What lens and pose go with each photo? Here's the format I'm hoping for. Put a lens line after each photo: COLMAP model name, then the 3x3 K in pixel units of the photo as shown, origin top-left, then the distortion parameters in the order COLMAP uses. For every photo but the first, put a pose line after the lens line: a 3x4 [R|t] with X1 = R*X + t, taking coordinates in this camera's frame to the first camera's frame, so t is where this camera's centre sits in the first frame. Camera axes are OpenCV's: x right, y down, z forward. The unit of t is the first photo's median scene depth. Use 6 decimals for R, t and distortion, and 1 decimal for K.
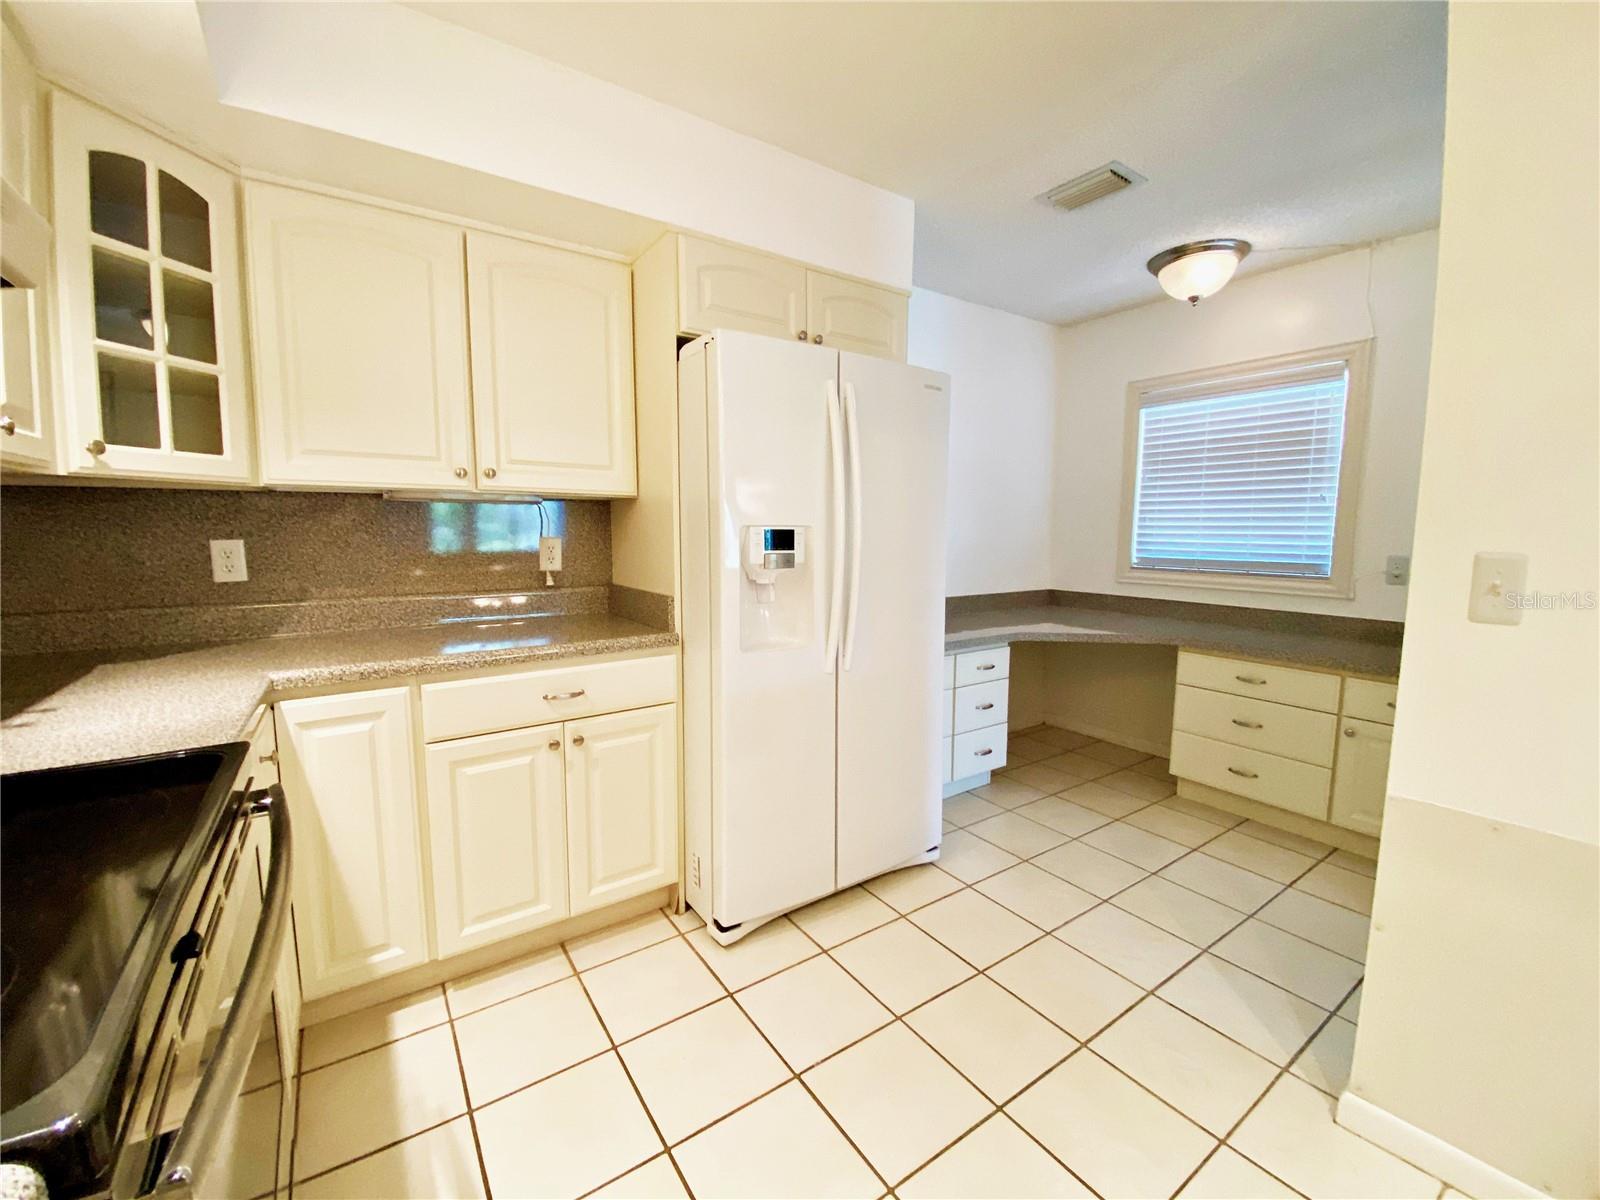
lens RADIAL K [[649.0, 0, 796.5], [0, 649.0, 595.1], [0, 0, 1]] dist [0.018737, -0.022618]
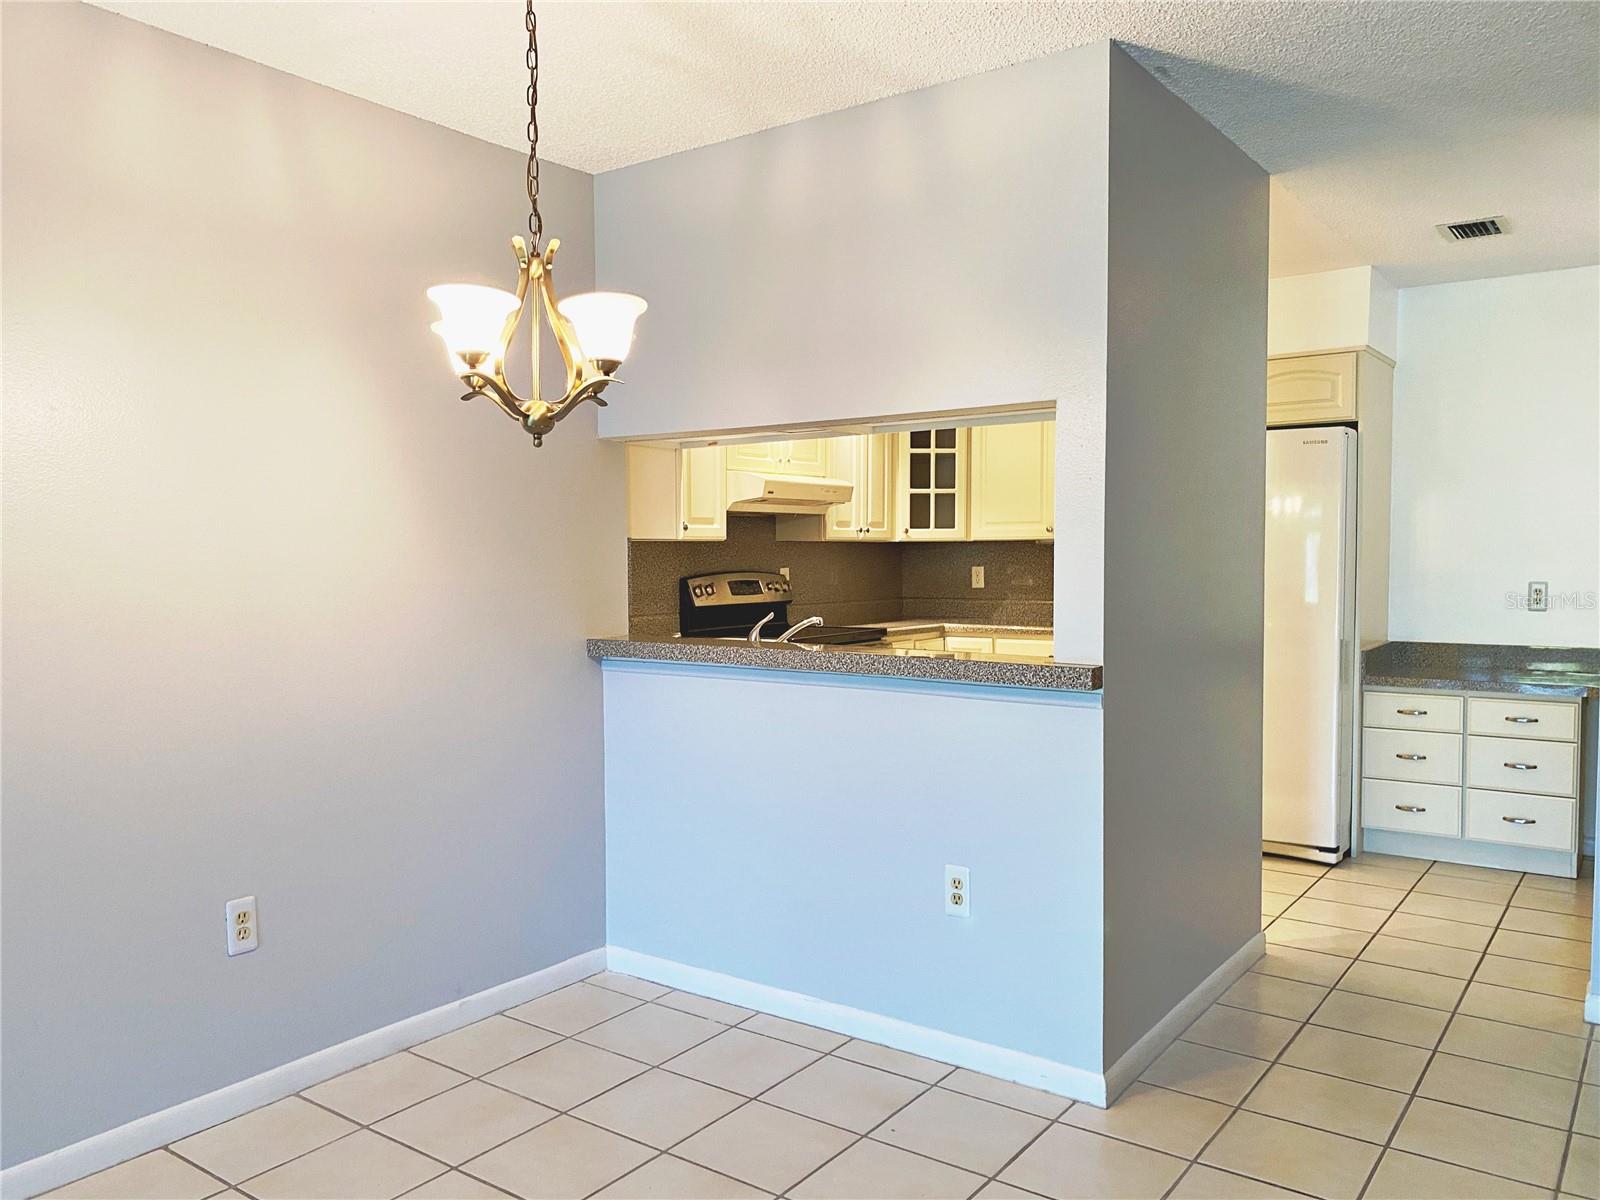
lens RADIAL K [[1245.6, 0, 796.8], [0, 1245.6, 616.7], [0, 0, 1]] dist [0.038415, -0.009232]
pose [[0.343020, 0.042248, -0.938378, 1.530896], [-0.092115, 0.995686, 0.011156, 0.044751], [0.934801, 0.082612, 0.345432, -0.494381]]
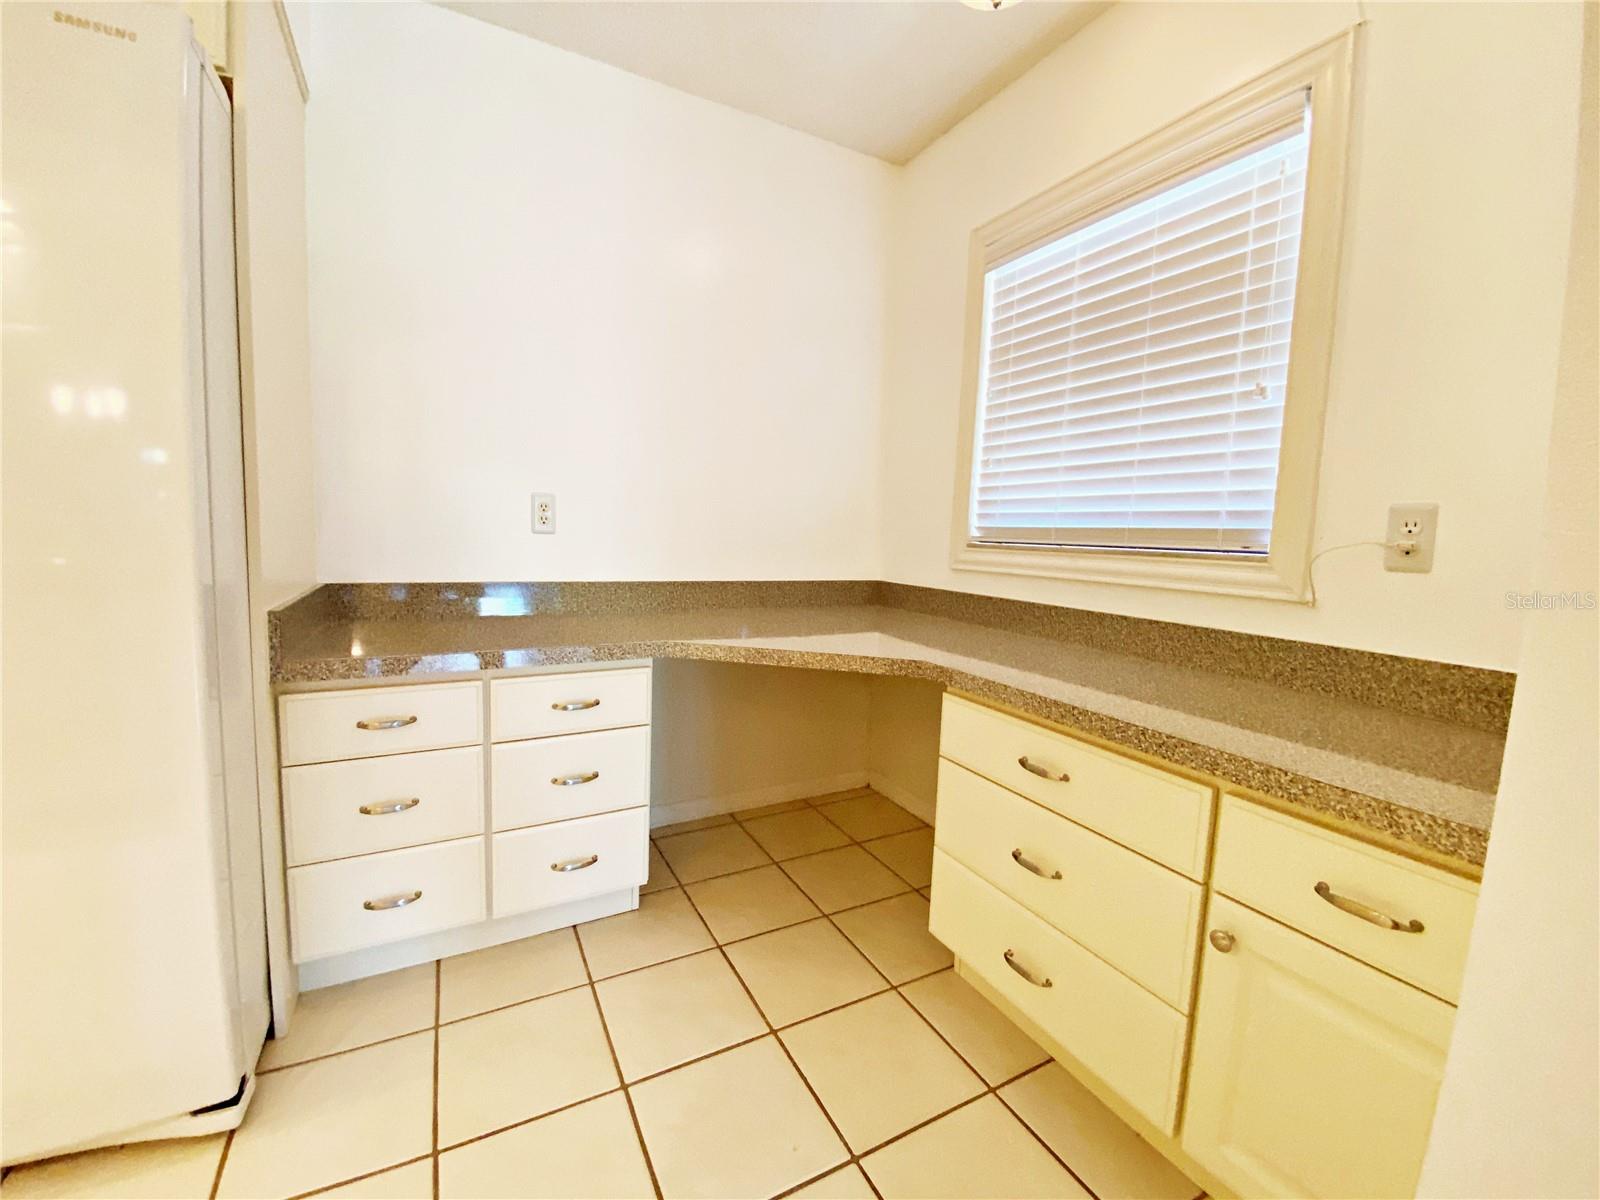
lens RADIAL K [[649.0, 0, 796.5], [0, 649.0, 595.1], [0, 0, 1]] dist [0.018737, -0.022618]
pose [[0.993193, 0.038434, -0.109959, 0.526817], [-0.039223, 0.999218, -0.005024, 0.016002], [0.109680, 0.009303, 0.993923, 0.487532]]
